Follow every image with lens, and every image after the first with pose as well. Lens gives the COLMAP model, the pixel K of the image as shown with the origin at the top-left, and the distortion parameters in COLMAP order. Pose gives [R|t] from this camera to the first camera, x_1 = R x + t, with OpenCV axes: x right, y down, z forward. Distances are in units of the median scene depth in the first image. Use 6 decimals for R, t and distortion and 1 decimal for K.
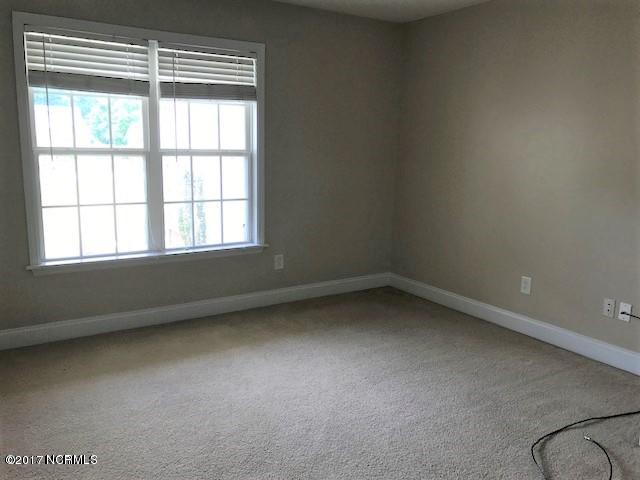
lens RADIAL K [[519.5, 0, 319.6], [0, 519.5, 240.9], [0, 0, 1]] dist [0.003545, -0.009591]
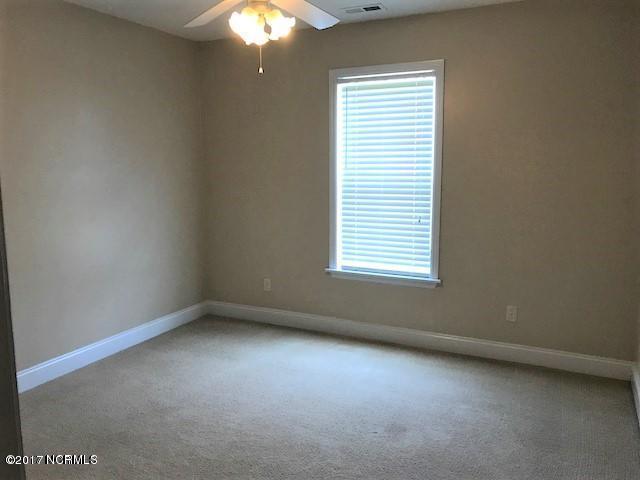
lens RADIAL K [[519.5, 0, 317.9], [0, 519.5, 238.3], [0, 0, 1]] dist [0.003545, -0.009591]
pose [[0.536476, 0.101059, -0.837843, 0.521036], [-0.159174, 0.987102, 0.017143, -0.045720], [0.828769, 0.124166, 0.545642, 0.322257]]
